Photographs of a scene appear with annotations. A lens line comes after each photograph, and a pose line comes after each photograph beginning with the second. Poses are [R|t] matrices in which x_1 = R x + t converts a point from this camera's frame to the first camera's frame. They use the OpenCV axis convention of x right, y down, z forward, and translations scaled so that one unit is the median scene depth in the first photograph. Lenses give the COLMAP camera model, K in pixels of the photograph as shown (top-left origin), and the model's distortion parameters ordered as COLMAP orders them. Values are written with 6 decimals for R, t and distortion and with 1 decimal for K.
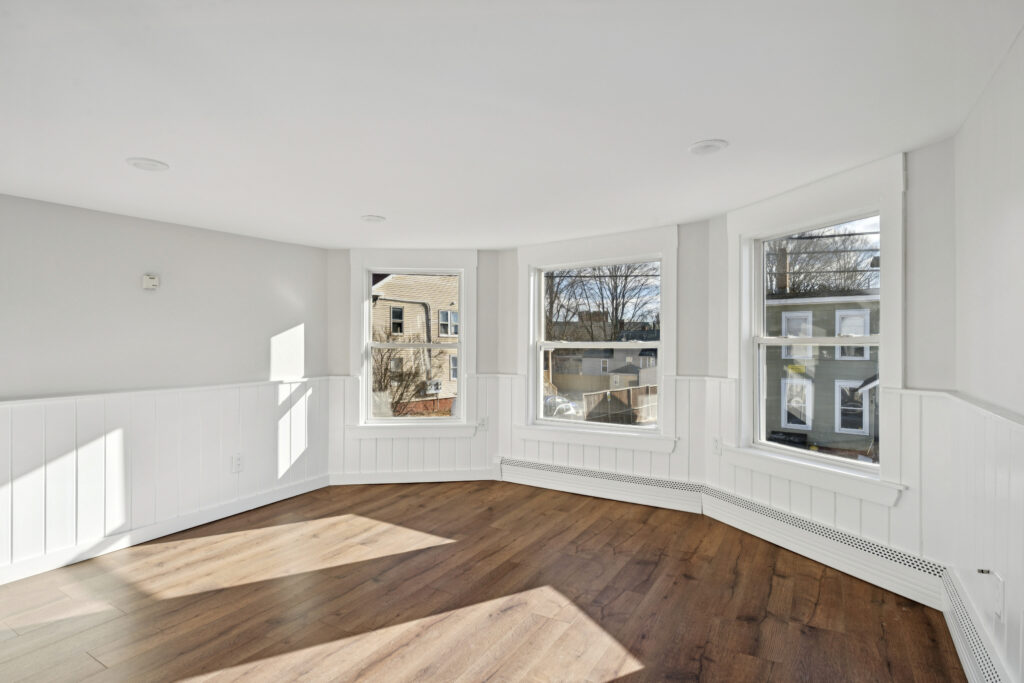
lens RADIAL K [[509.8, 0, 513.2], [0, 509.8, 356.1], [0, 0, 1]] dist [0.000976, -0.000040]
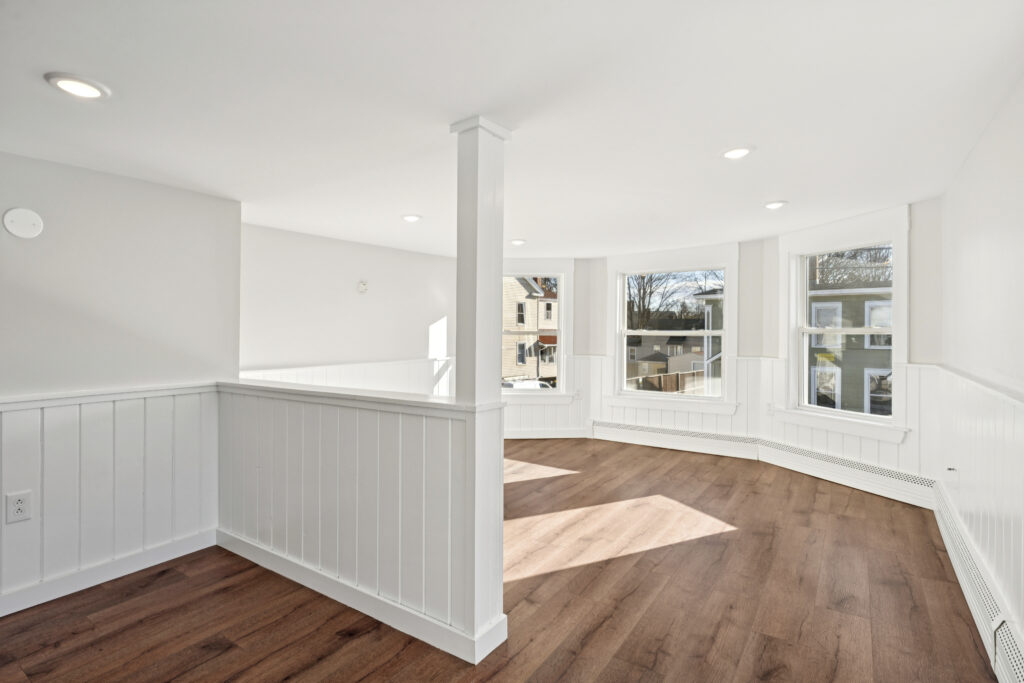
lens RADIAL K [[499.4, 0, 512.0], [0, 499.4, 341.5], [0, 0, 1]] dist [-0.000192, -0.000399]
pose [[0.998628, 0.005186, -0.052100, -0.211780], [-0.005439, 0.999974, -0.004710, 0.009771], [0.052074, 0.004987, 0.998631, -0.349297]]
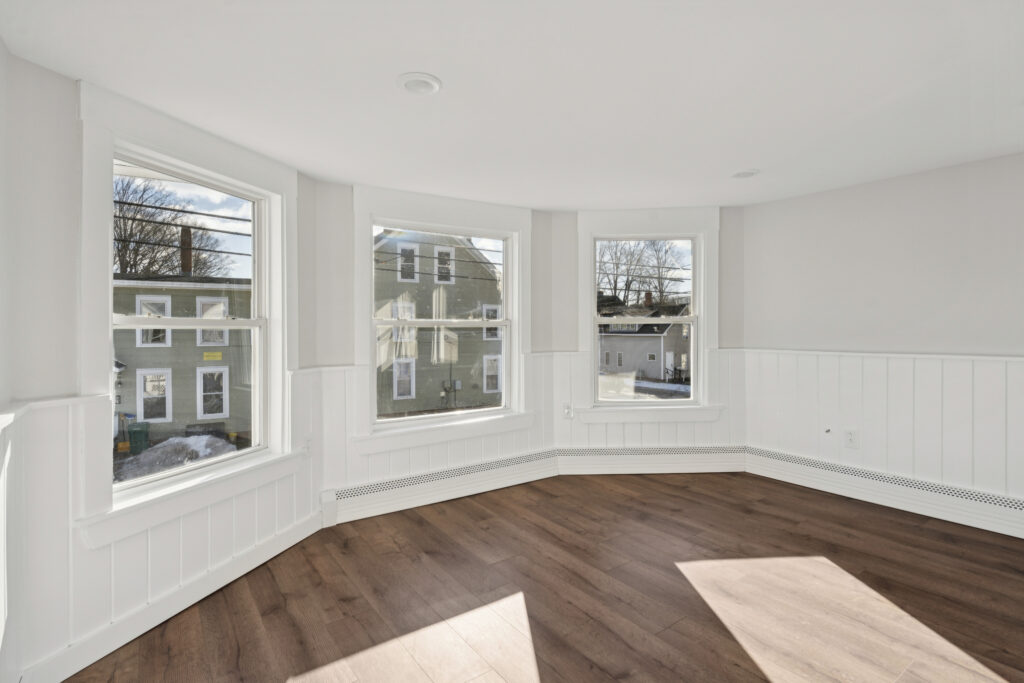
lens RADIAL K [[510.1, 0, 516.1], [0, 510.1, 328.4], [0, 0, 1]] dist [0.000933, 0.000645]
pose [[0.382001, 0.001399, 0.924161, -0.713885], [0.025733, 0.999595, -0.012150, 0.001376], [-0.923804, 0.028423, 0.381810, 0.669572]]
